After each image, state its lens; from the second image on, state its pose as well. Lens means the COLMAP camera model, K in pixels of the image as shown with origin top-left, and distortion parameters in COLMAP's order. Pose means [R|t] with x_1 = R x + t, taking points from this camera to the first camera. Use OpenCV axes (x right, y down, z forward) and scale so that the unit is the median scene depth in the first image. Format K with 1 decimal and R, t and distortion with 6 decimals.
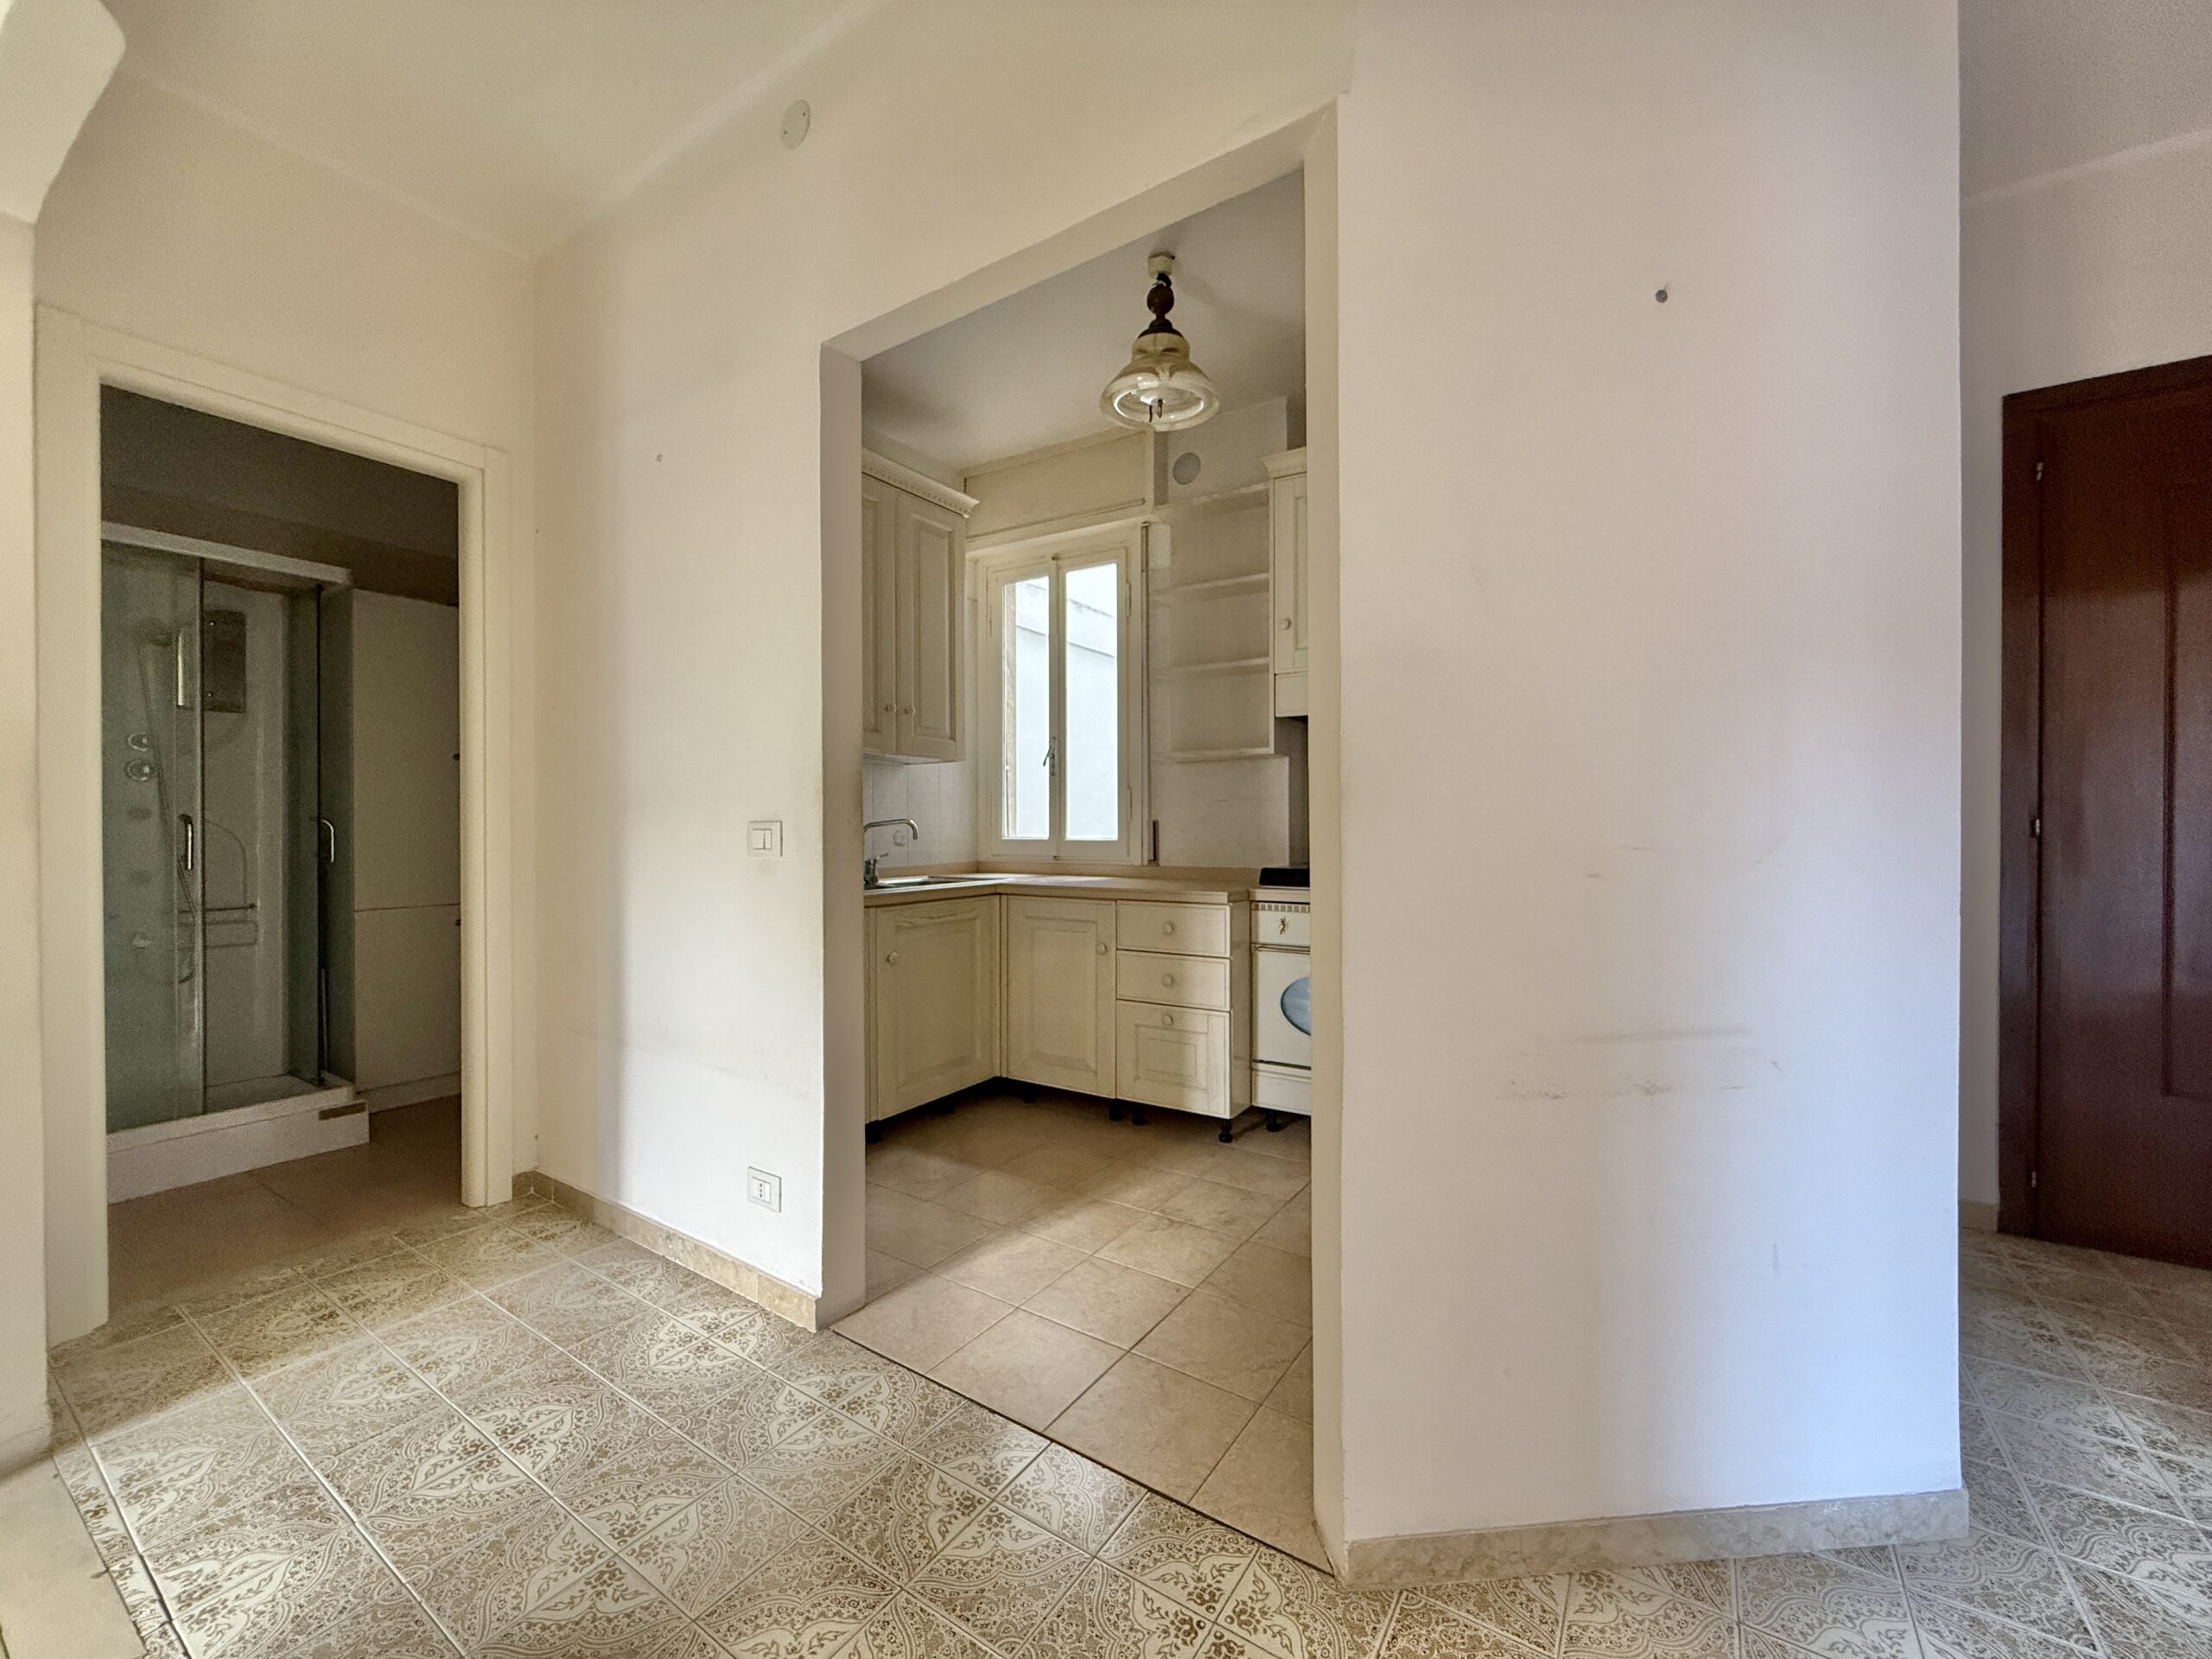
lens RADIAL K [[882.5, 0, 1097.2], [0, 882.5, 830.8], [0, 0, 1]] dist [0.001061, 0.000197]
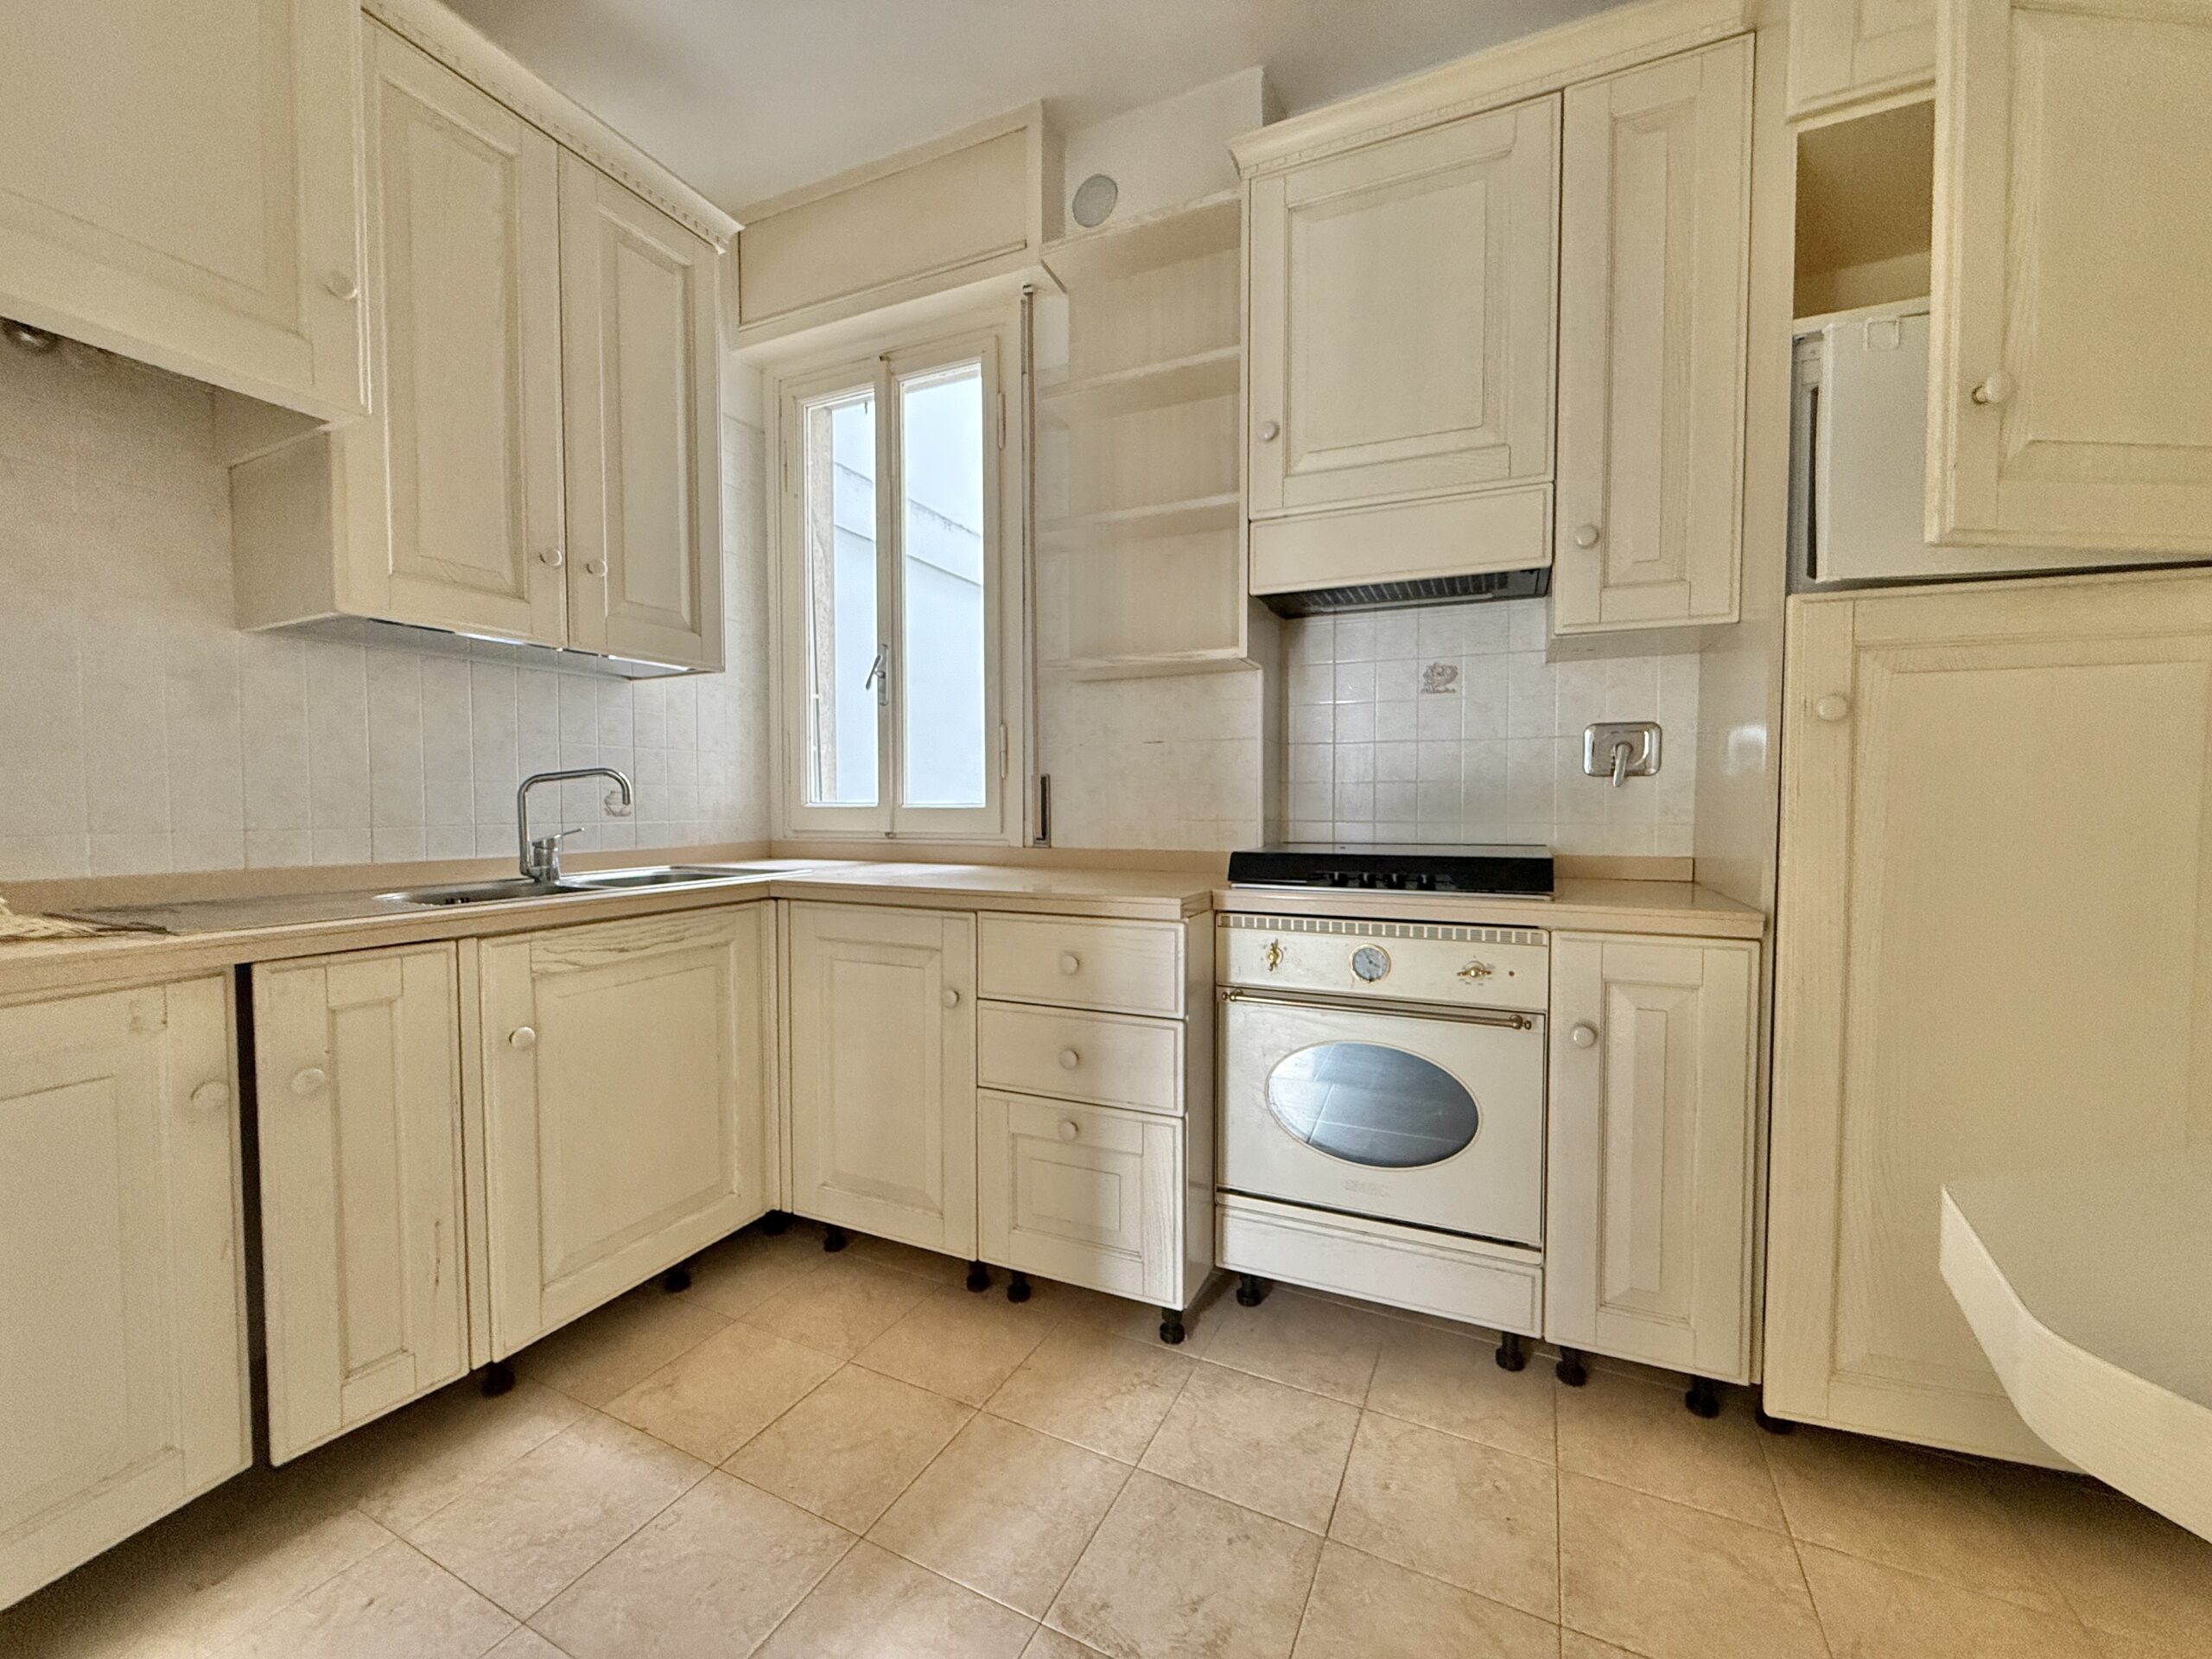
lens RADIAL K [[882.5, 0, 1097.2], [0, 882.5, 830.8], [0, 0, 1]] dist [0.001061, 0.000197]
pose [[0.991672, -0.003328, 0.128747, 0.023720], [-0.000309, 0.999602, 0.028219, 0.011109], [-0.128790, -0.028024, 0.991276, 0.403497]]
